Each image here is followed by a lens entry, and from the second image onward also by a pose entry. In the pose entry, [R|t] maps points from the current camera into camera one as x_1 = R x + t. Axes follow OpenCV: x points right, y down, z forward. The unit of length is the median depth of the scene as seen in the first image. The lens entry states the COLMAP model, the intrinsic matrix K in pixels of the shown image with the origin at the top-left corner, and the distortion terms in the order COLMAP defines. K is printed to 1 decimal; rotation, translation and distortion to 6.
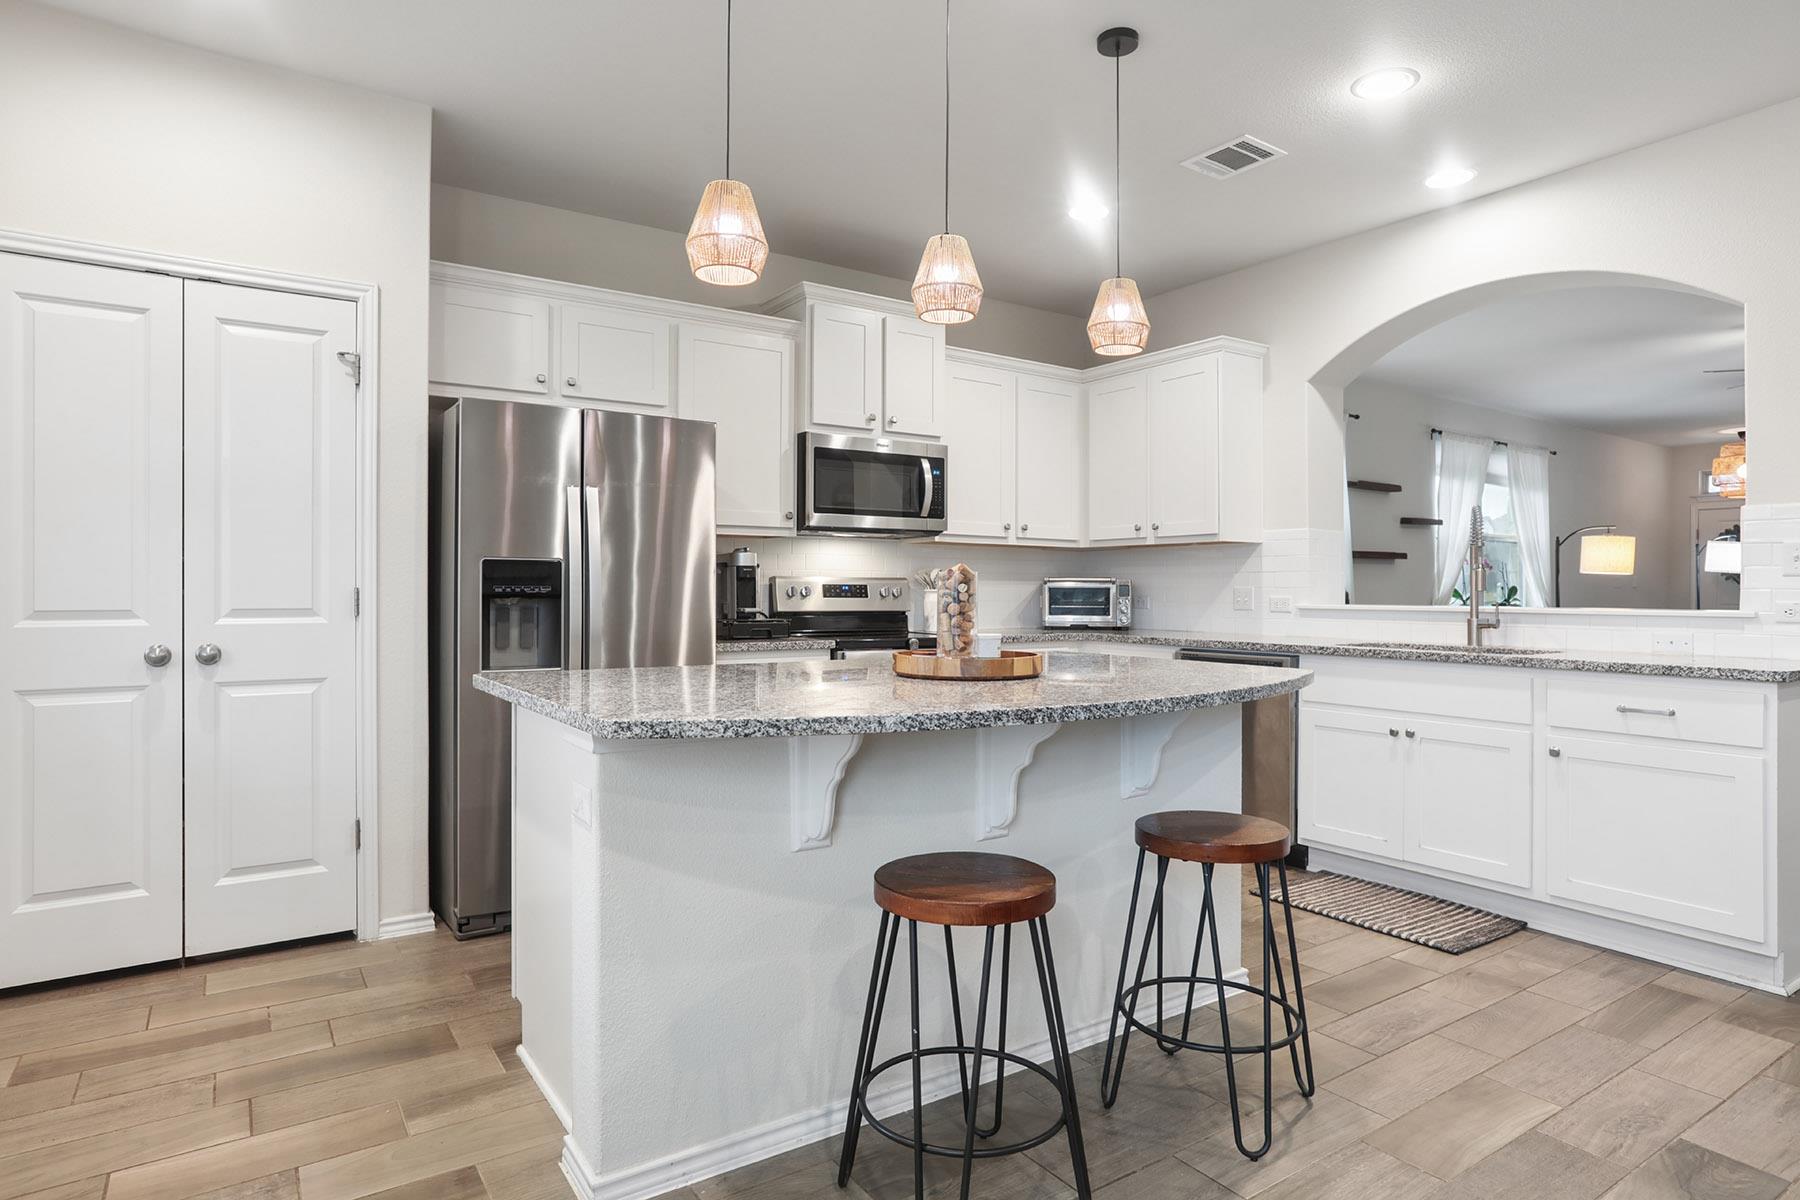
lens RADIAL K [[1006.0, 0, 900.0], [0, 1006.0, 600.0], [0, 0, 1]] dist [-0.063149, 0.040290]
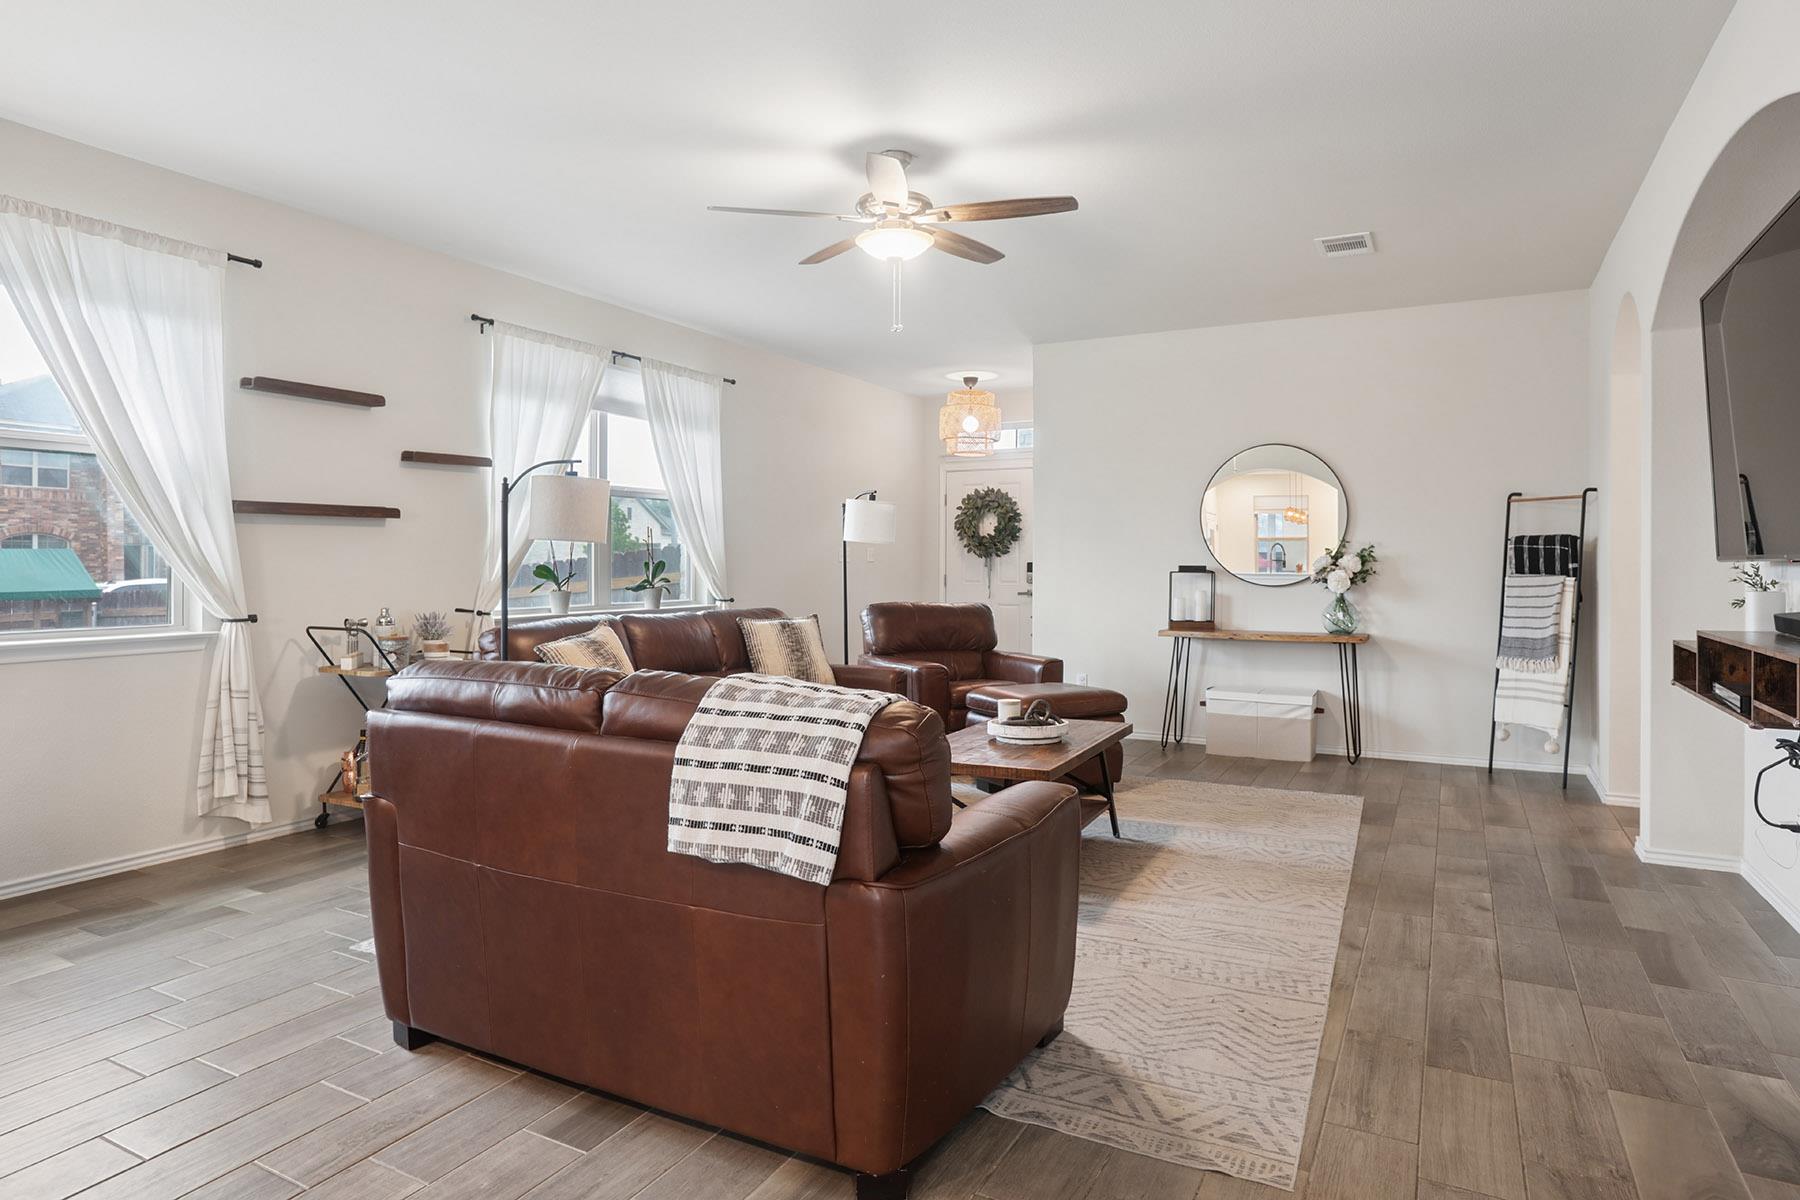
lens RADIAL K [[1031.6, 0, 894.3], [0, 1031.6, 566.9], [0, 0, 1]] dist [-0.005542, -0.000475]
pose [[0.882081, -0.007279, 0.471041, 0.750669], [0.008138, 0.999967, 0.000214, -0.013680], [-0.471027, 0.003644, 0.882111, 0.465896]]
